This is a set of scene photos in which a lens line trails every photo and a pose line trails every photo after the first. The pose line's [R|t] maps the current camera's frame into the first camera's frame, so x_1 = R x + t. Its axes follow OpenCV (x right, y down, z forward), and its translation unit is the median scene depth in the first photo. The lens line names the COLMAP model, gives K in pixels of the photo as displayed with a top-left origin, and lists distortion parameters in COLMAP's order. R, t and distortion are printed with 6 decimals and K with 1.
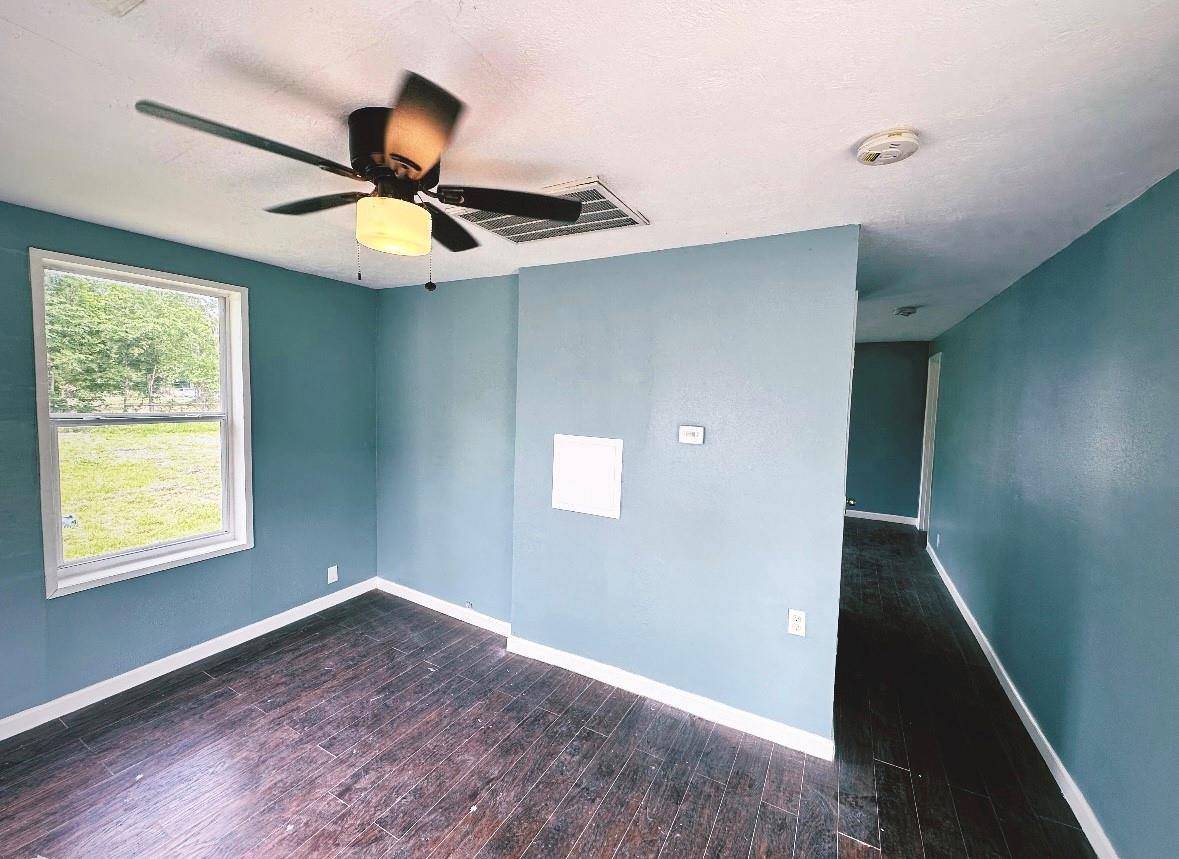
lens RADIAL K [[475.1, 0, 586.4], [0, 475.1, 426.3], [0, 0, 1]] dist [0.002103, 0.000080]
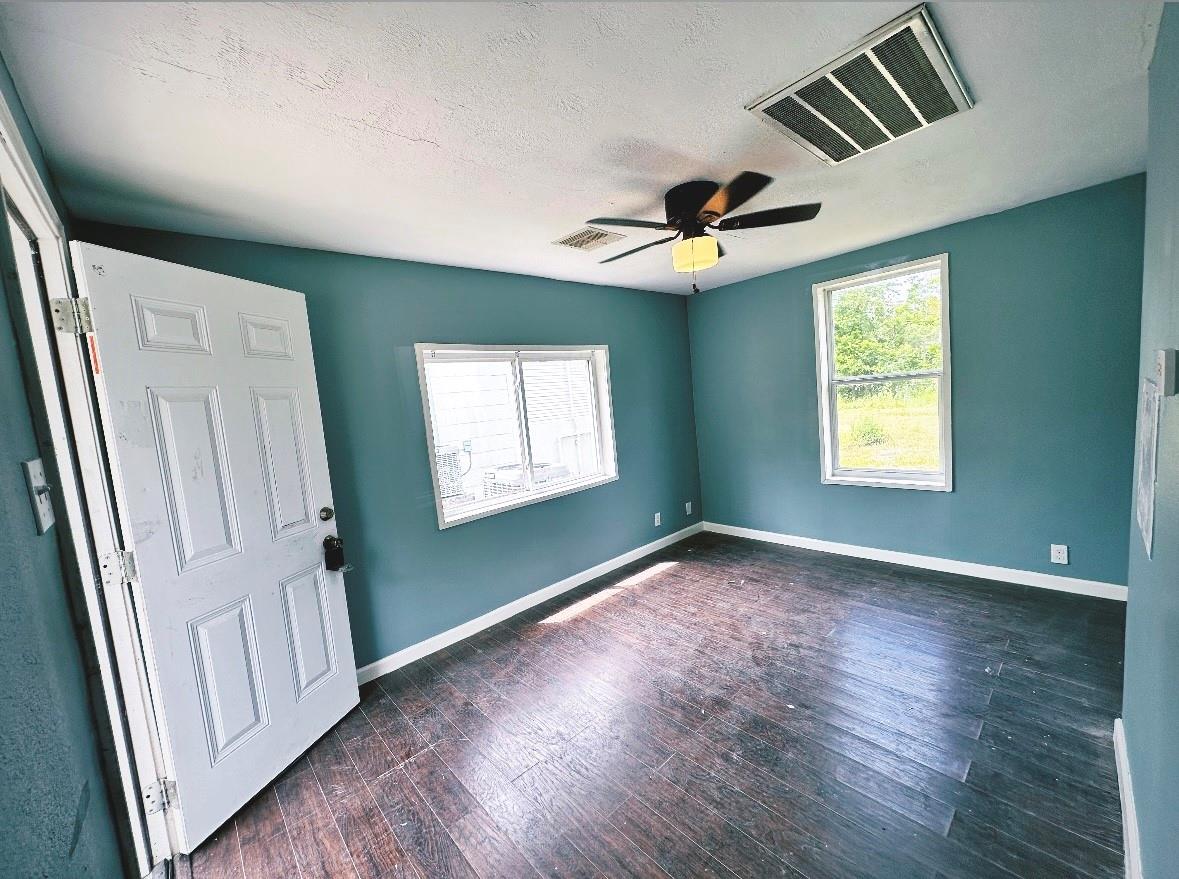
lens RADIAL K [[468.4, 0, 587.0], [0, 468.4, 437.9], [0, 0, 1]] dist [0.006186, 0.000888]
pose [[-0.318564, 0.083968, -0.944175, 0.726074], [0.012439, 0.996353, 0.084411, 0.036430], [0.947820, 0.015146, -0.318447, 0.675548]]
